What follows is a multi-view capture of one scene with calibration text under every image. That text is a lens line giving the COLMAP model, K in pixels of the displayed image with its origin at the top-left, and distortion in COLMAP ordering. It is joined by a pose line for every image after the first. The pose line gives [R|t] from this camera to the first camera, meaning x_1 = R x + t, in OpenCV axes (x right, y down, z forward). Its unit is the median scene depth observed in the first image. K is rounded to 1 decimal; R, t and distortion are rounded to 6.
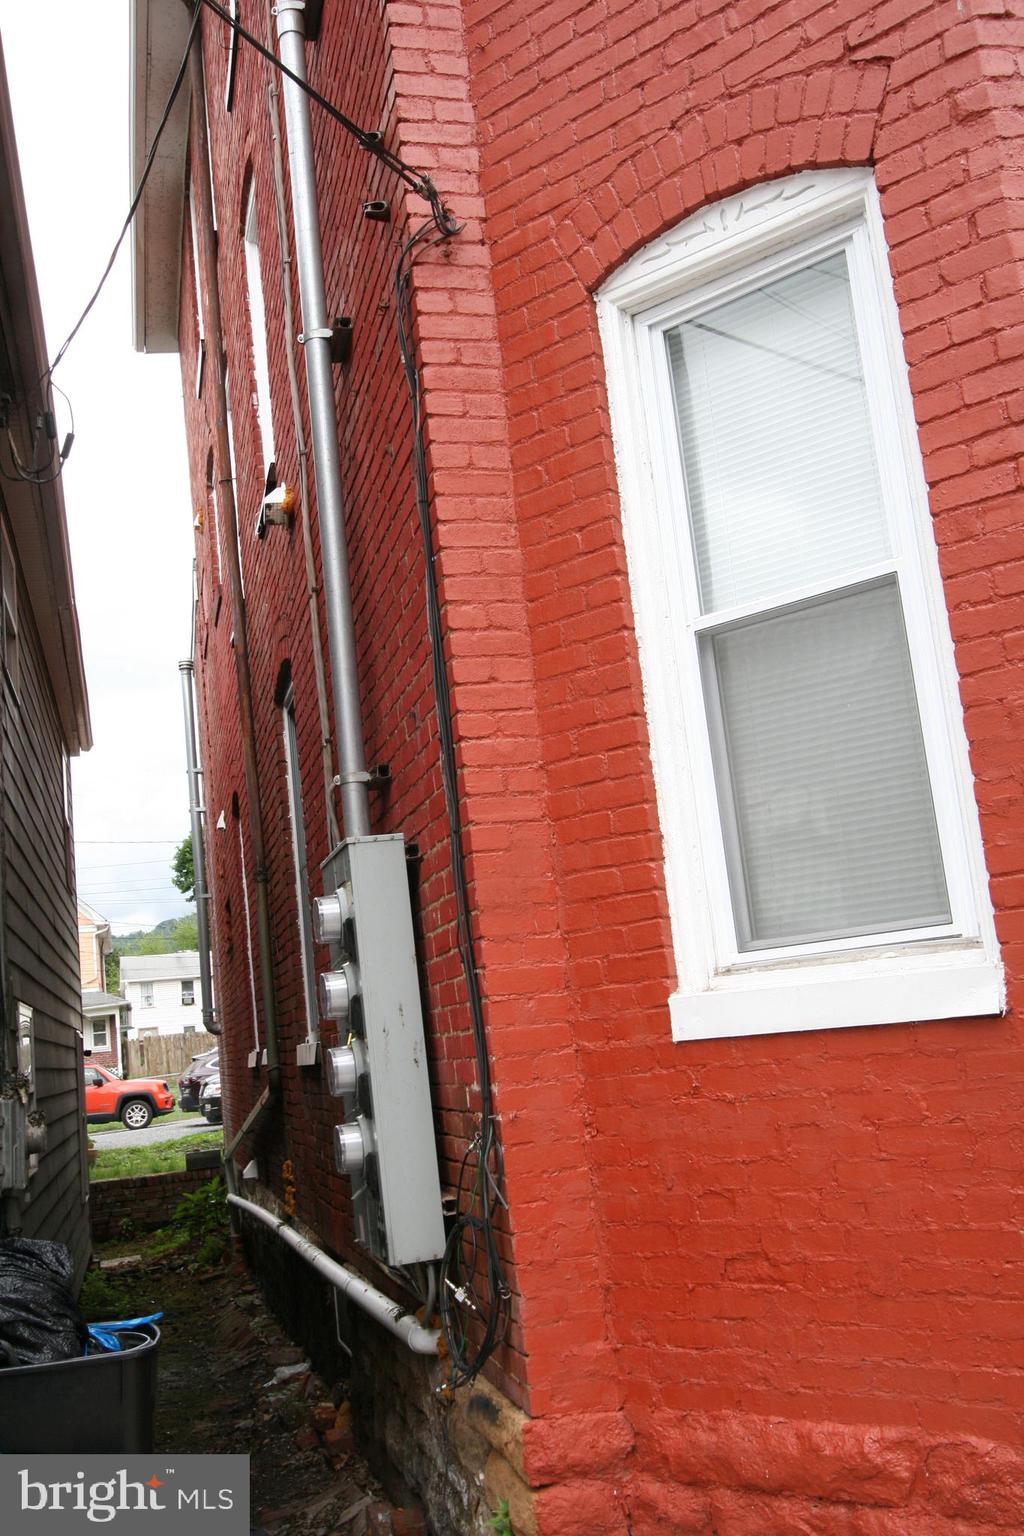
lens RADIAL K [[1517.1, 0, 506.4], [0, 1517.1, 766.6], [0, 0, 1]] dist [0.012171, 0.000000]
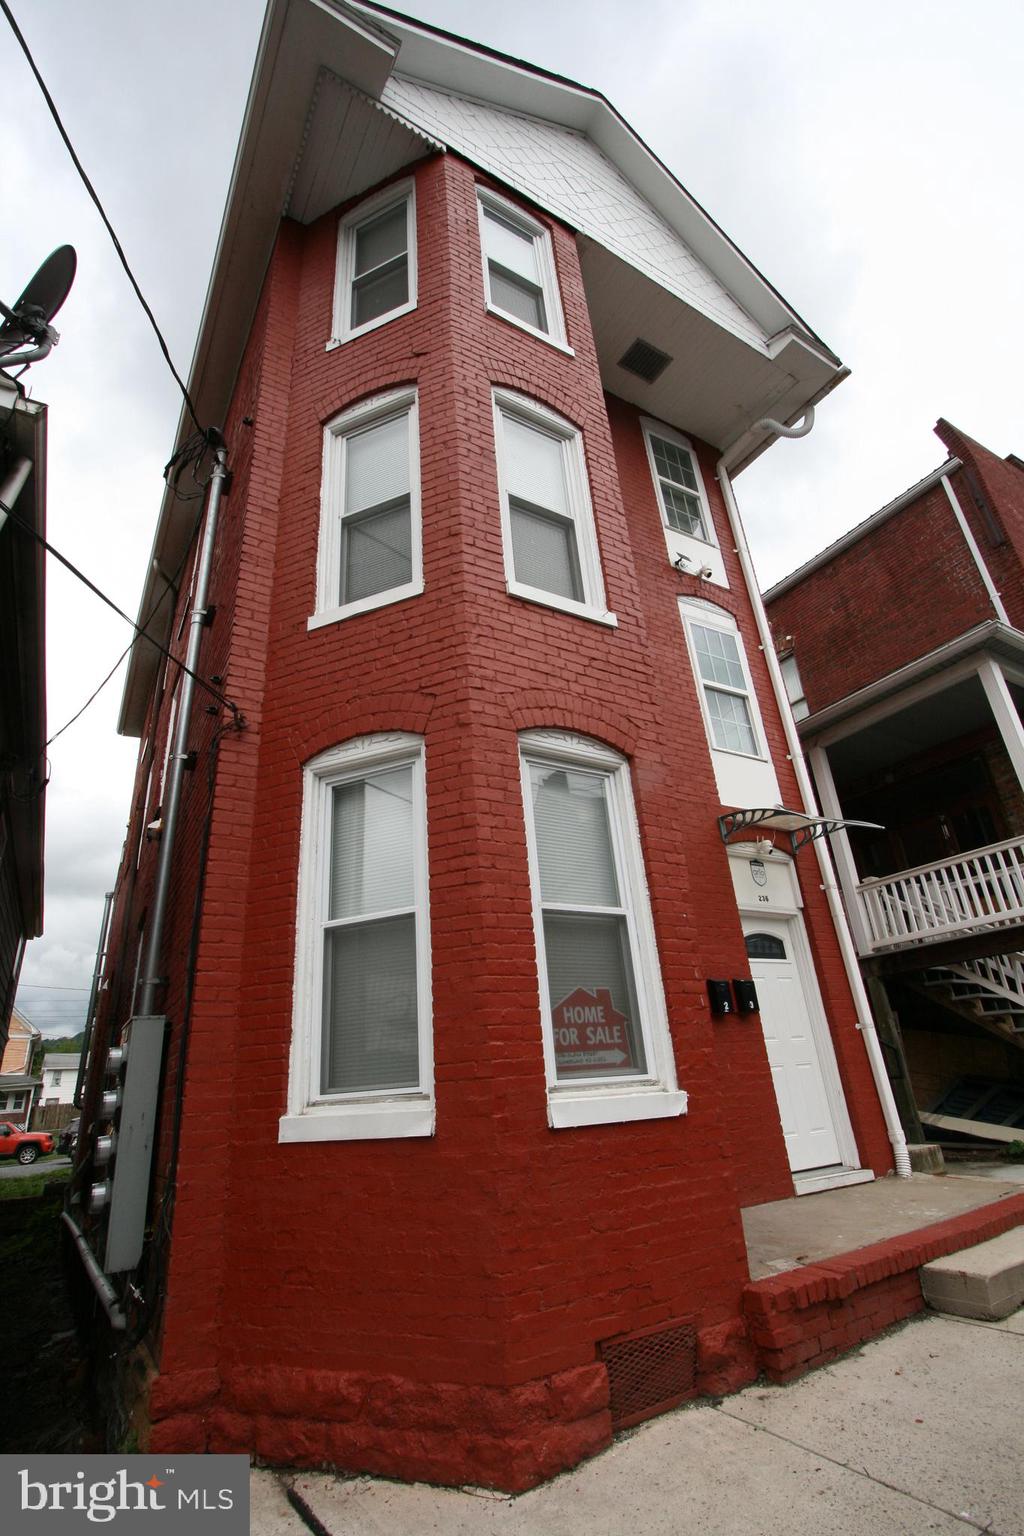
lens RADIAL K [[728.1, 0, 520.1], [0, 728.1, 765.5], [0, 0, 1]] dist [-0.015064, 0.002176]
pose [[0.954520, 0.152540, 0.256168, 0.089534], [-0.077885, 0.956946, -0.279622, -0.043402], [-0.287793, 0.246953, 0.925305, -0.060559]]
